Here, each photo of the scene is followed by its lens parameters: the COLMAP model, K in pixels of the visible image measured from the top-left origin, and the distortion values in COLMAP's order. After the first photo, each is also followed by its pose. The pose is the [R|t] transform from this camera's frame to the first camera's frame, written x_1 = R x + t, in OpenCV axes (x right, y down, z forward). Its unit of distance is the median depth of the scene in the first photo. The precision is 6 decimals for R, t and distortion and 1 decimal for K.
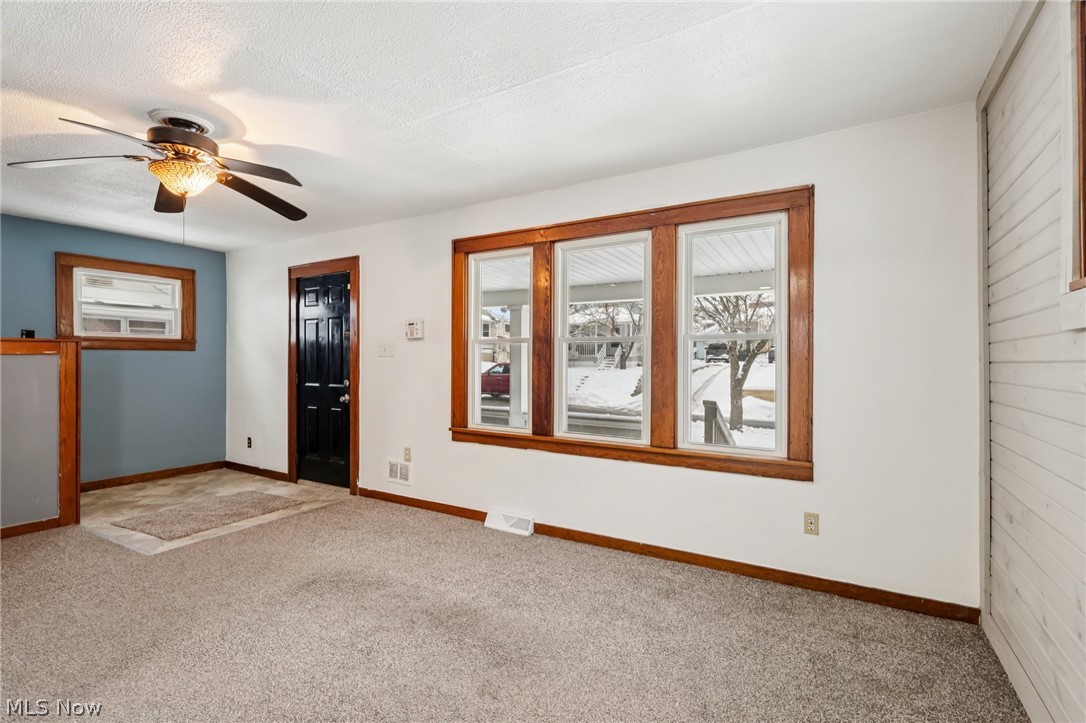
lens RADIAL K [[502.8, 0, 545.1], [0, 502.8, 359.2], [0, 0, 1]] dist [-0.003740, 0.000379]
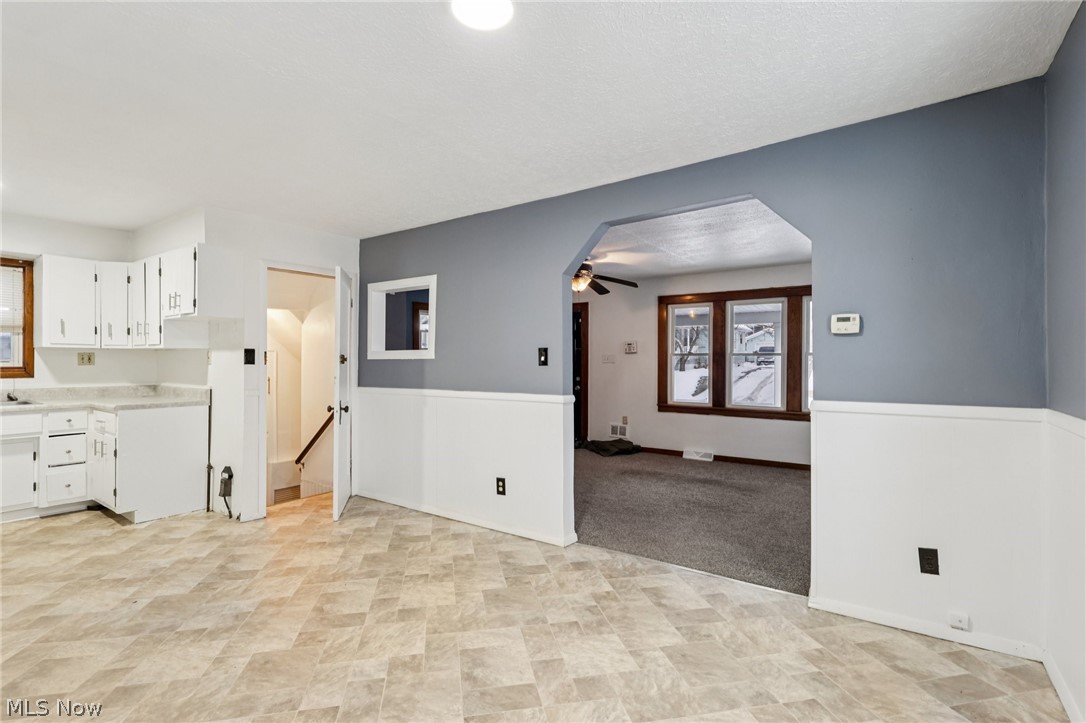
lens RADIAL K [[502.3, 0, 542.0], [0, 502.3, 363.2], [0, 0, 1]] dist [-0.004119, 0.000512]
pose [[0.996820, 0.000387, -0.079683, -0.435381], [-0.000084, 0.999993, 0.003810, -0.011892], [0.079684, -0.003791, 0.996813, -0.750786]]
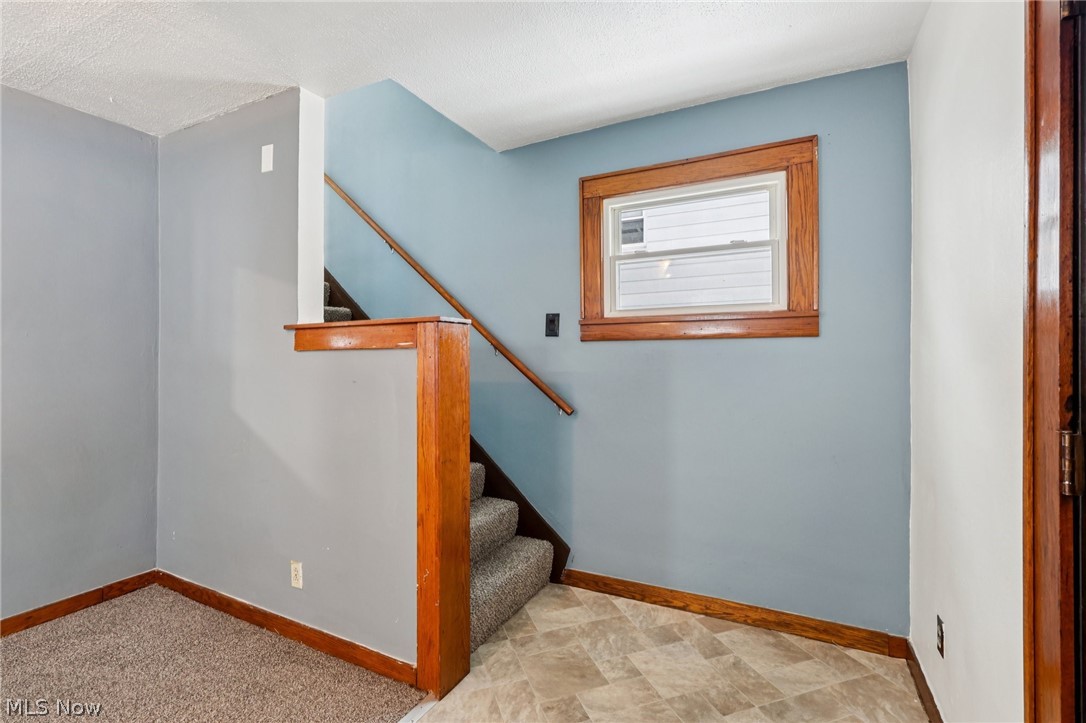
lens RADIAL K [[493.8, 0, 543.0], [0, 493.8, 361.5], [0, 0, 1]] dist [-0.000932, 0.000190]
pose [[0.069479, -0.002021, -0.997581, -0.425635], [0.000171, 0.999998, -0.002014, 0.005397], [0.997583, -0.000031, 0.069480, 1.005728]]
